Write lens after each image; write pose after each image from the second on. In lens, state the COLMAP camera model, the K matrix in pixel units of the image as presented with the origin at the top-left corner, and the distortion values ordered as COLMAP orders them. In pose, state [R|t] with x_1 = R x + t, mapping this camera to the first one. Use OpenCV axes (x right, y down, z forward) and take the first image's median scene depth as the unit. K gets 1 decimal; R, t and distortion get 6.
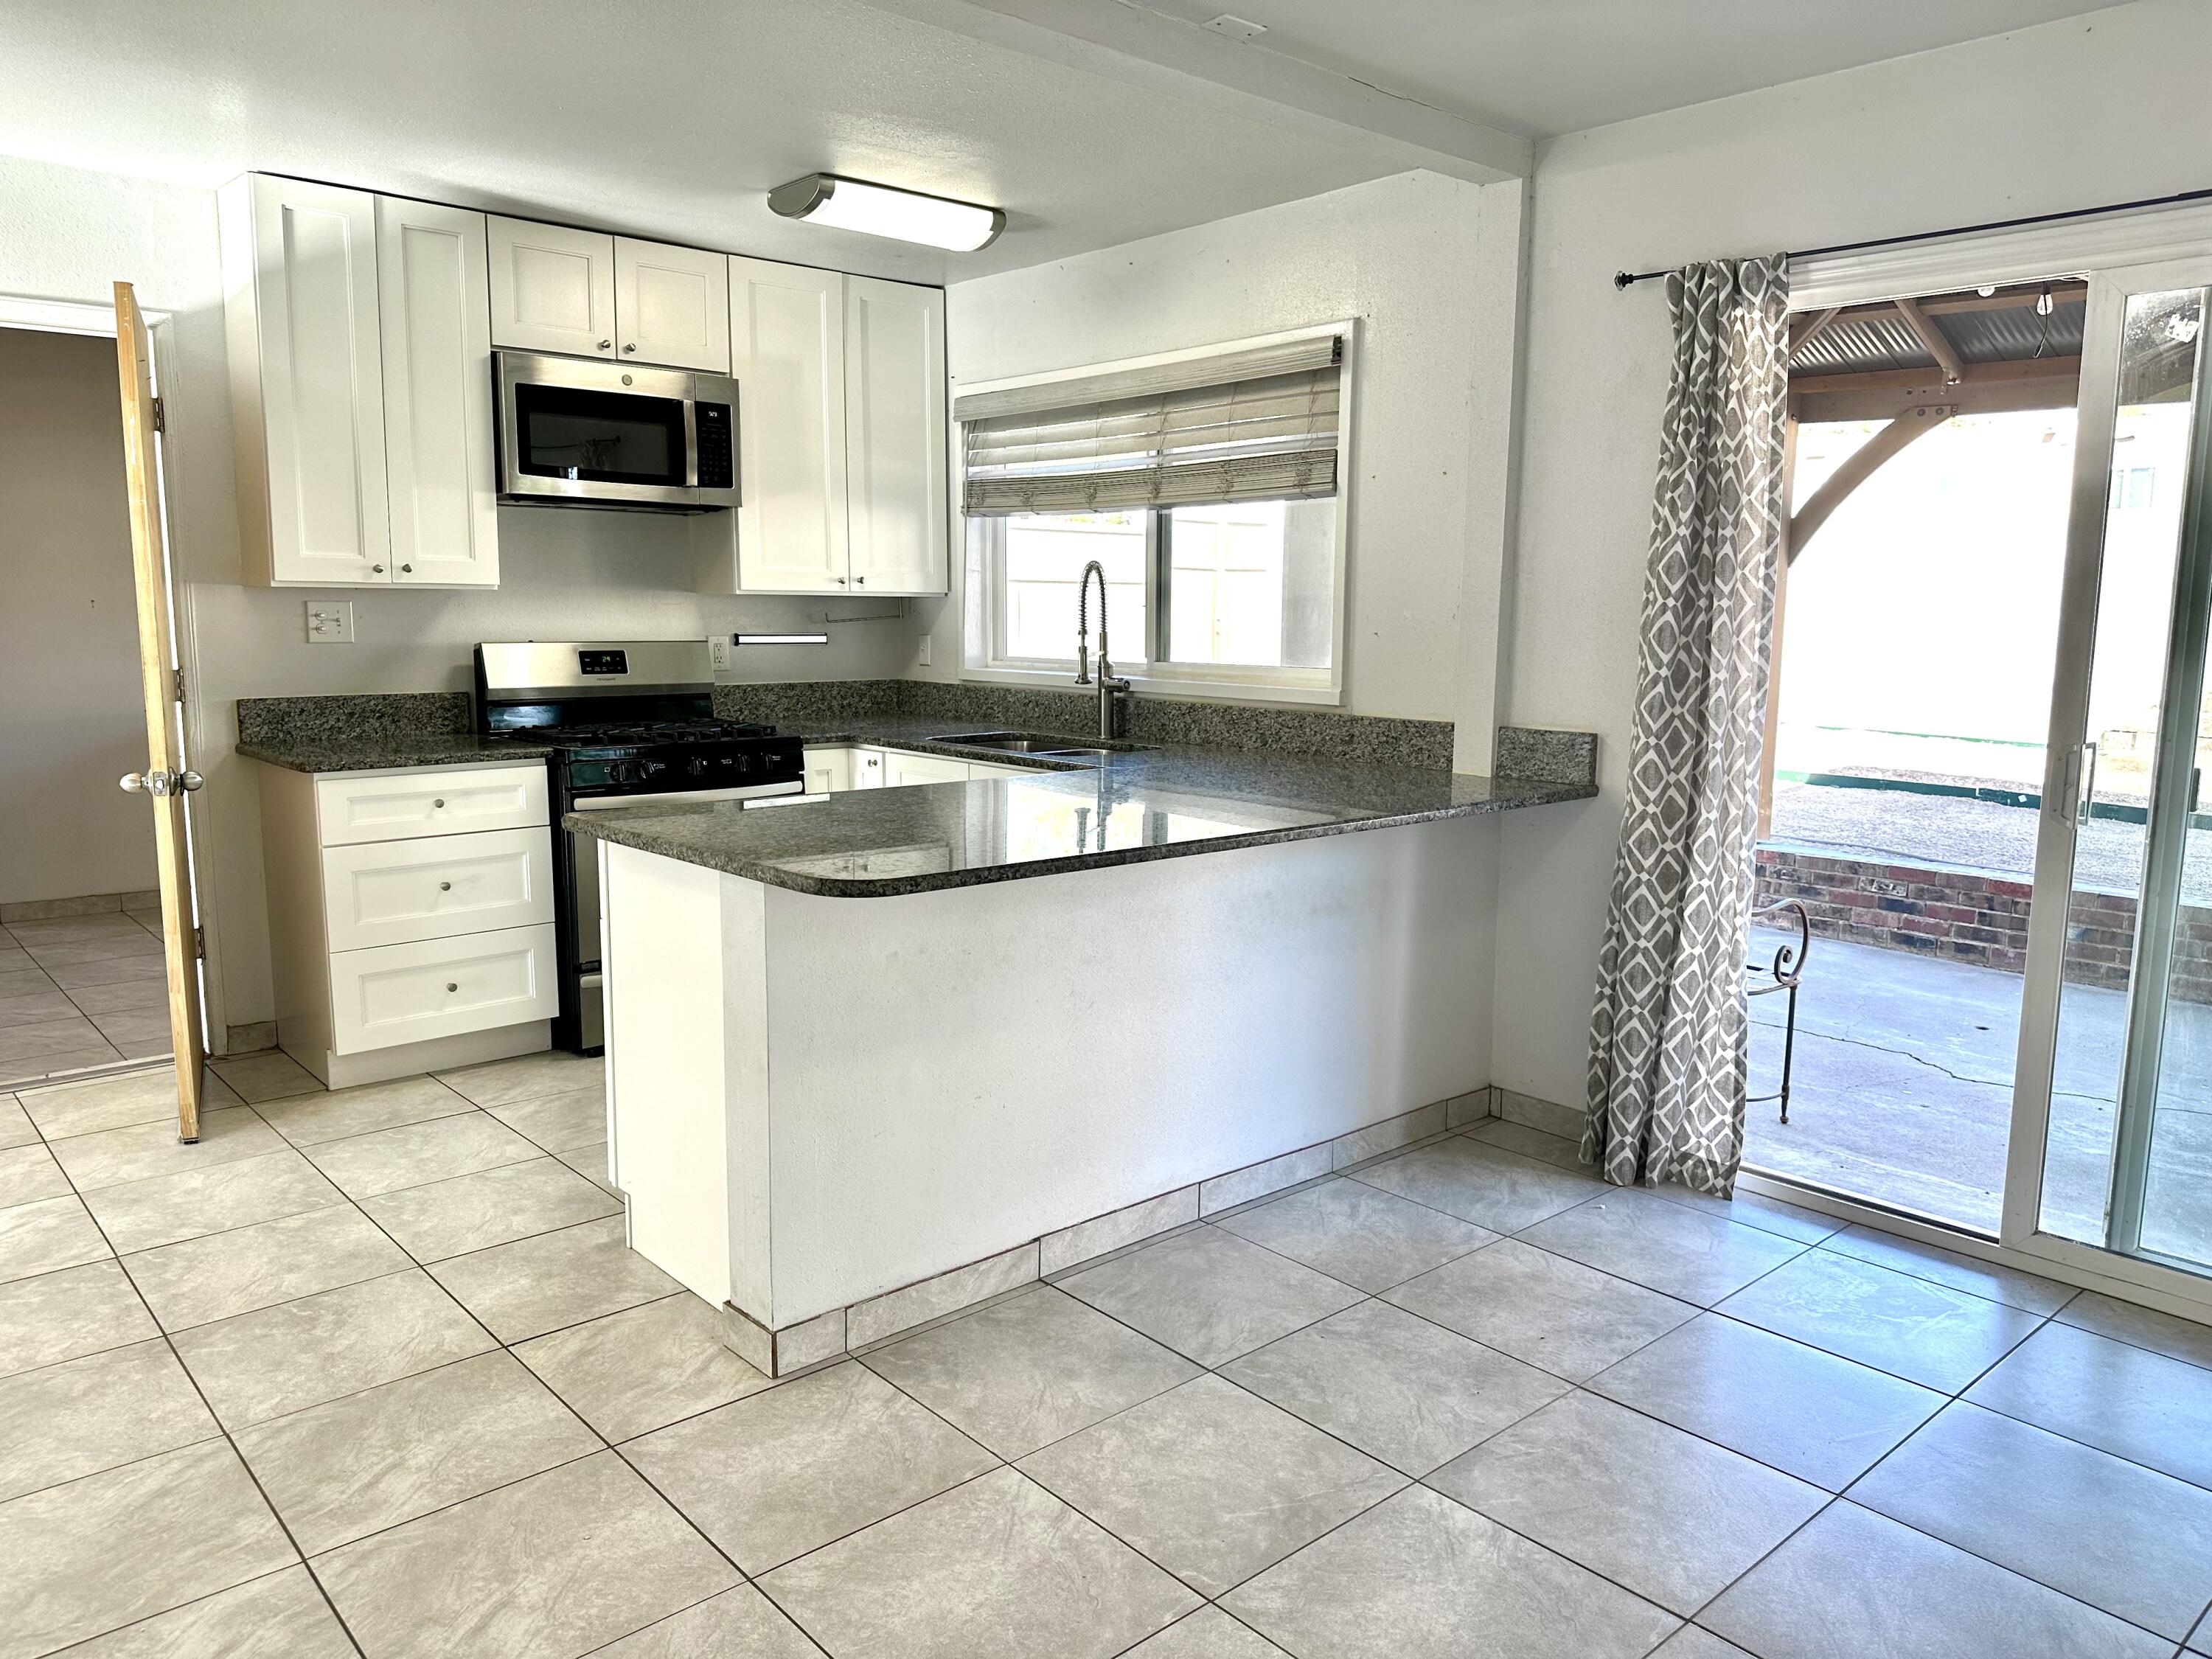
lens RADIAL K [[1563.8, 0, 1106.0], [0, 1563.8, 829.5], [0, 0, 1]] dist [0.049347, -0.000836]
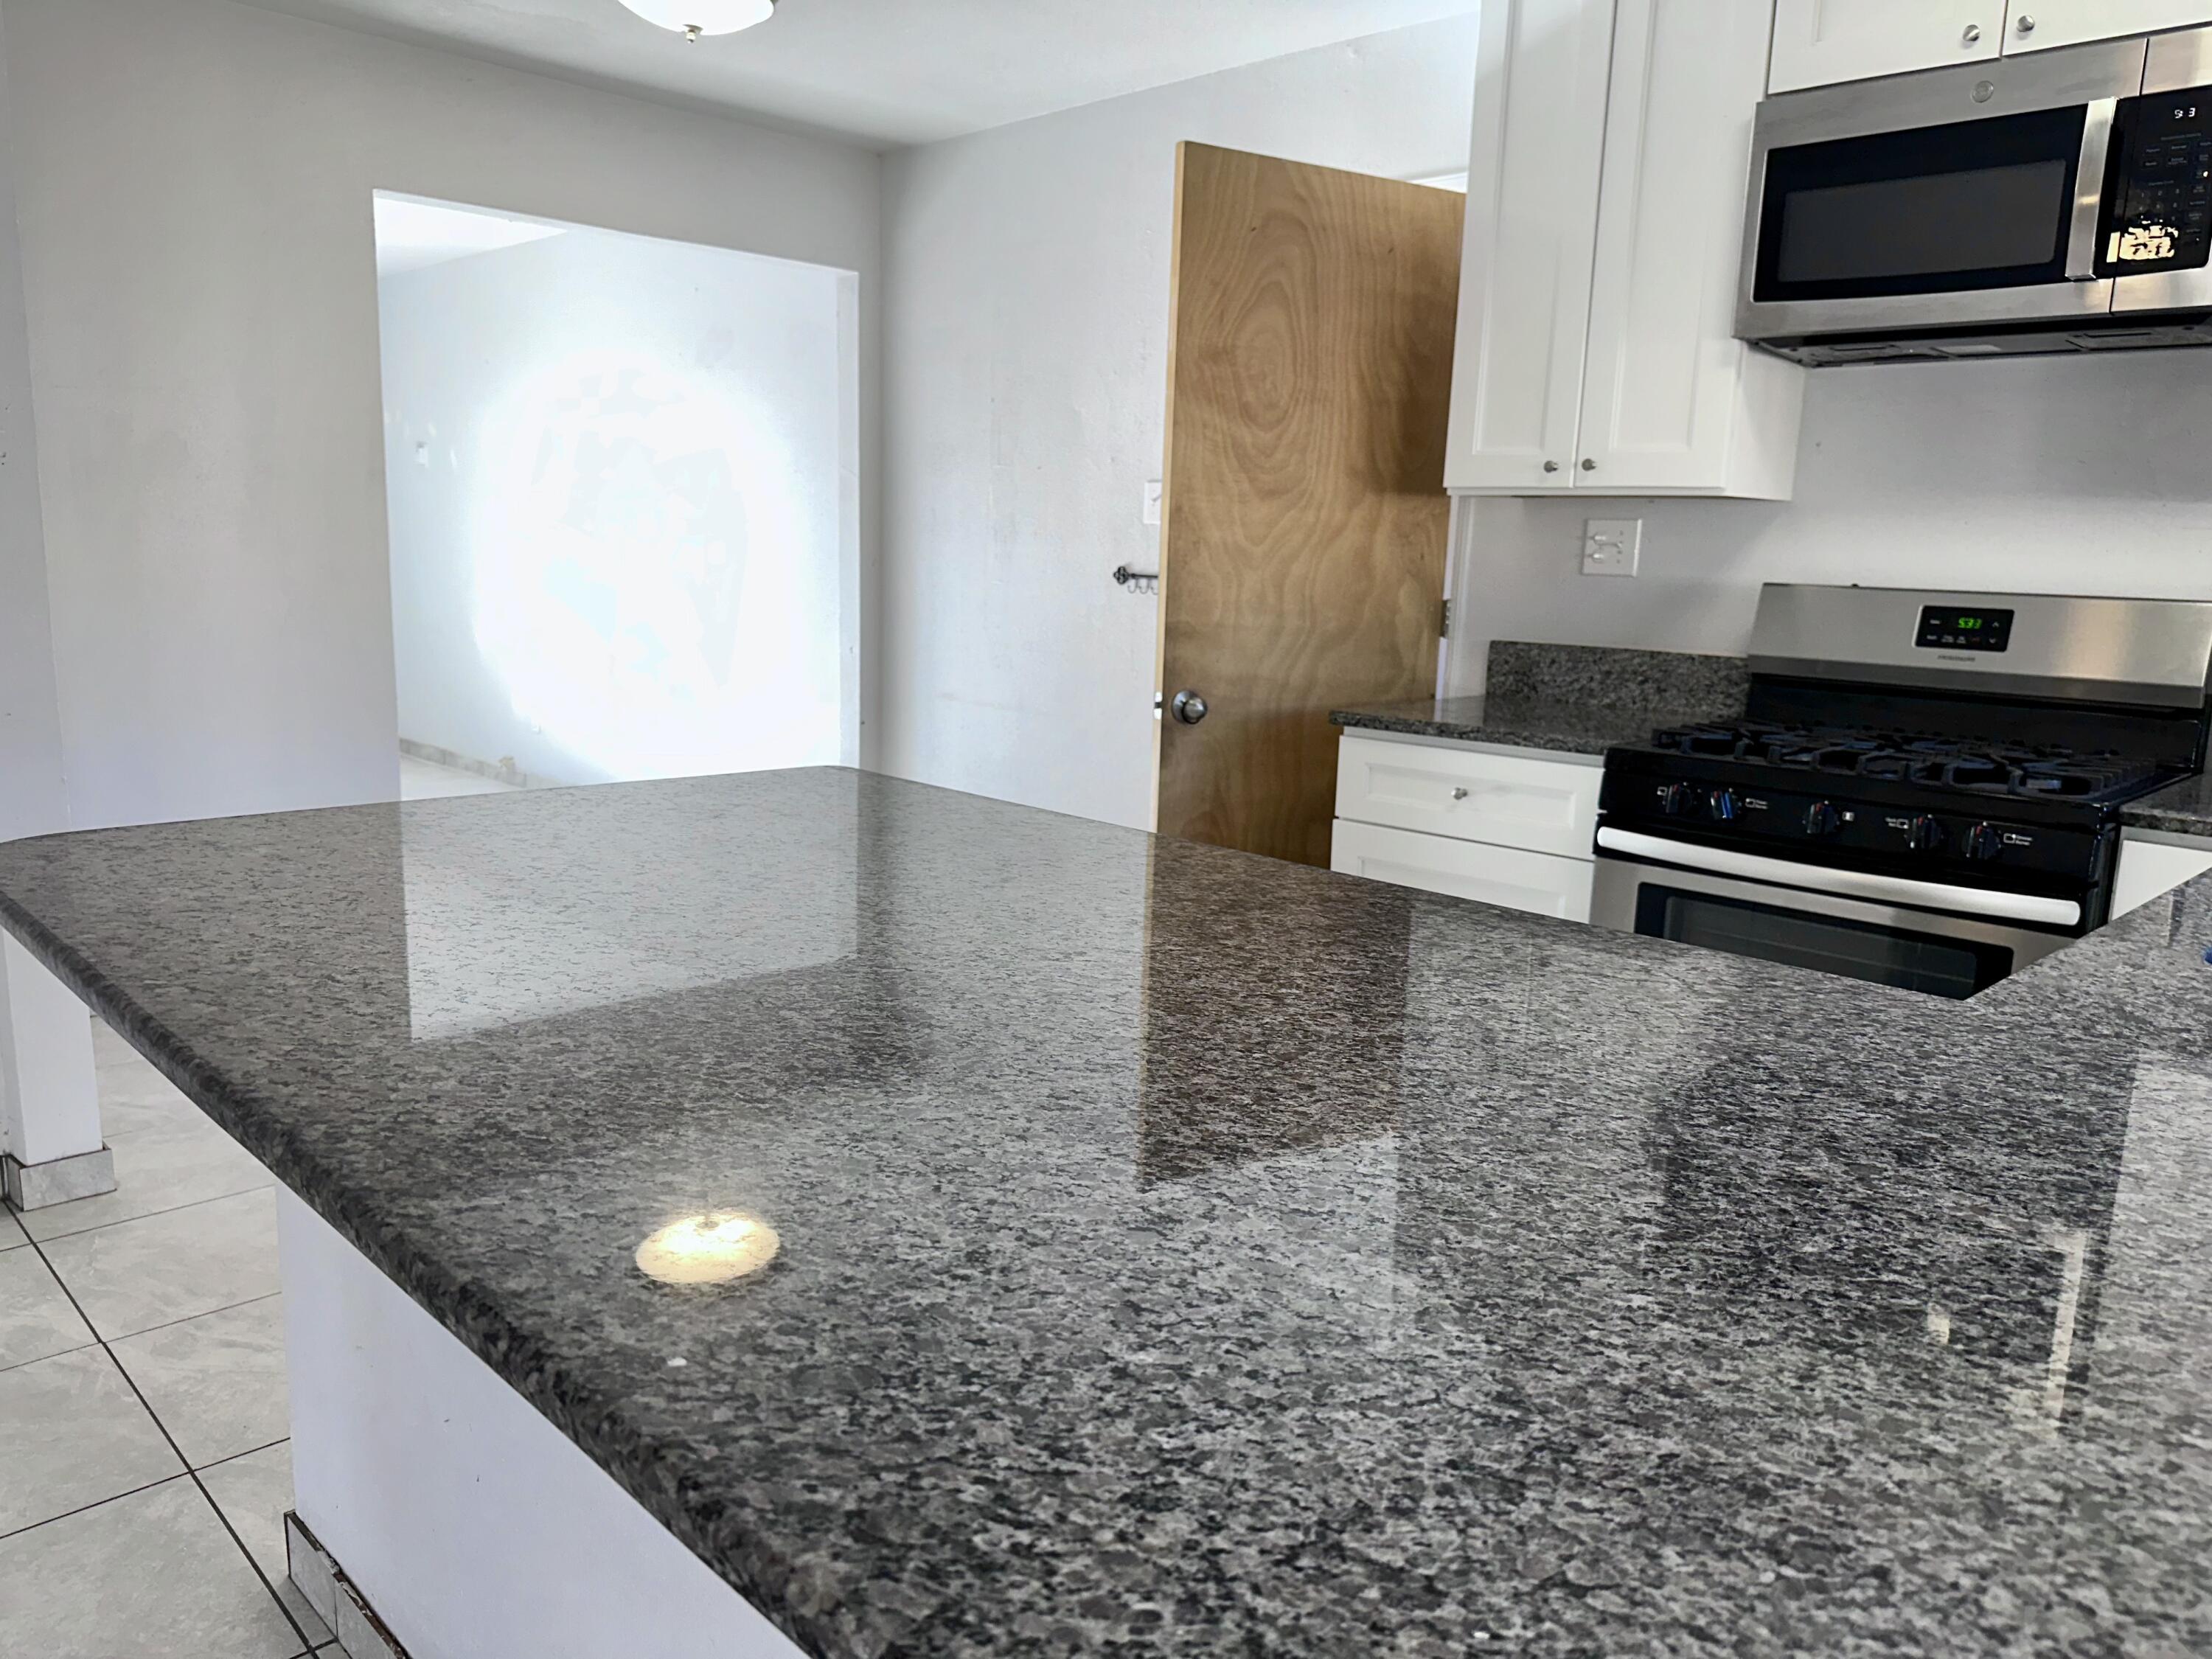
lens RADIAL K [[1589.5, 0, 1106.0], [0, 1589.5, 829.5], [0, 0, 1]] dist [-0.006862, -0.002308]
pose [[0.051130, 0.172526, -0.983677, 0.252968], [-0.176625, 0.971001, 0.161122, -0.081445], [0.982949, 0.165504, 0.080120, 0.735365]]
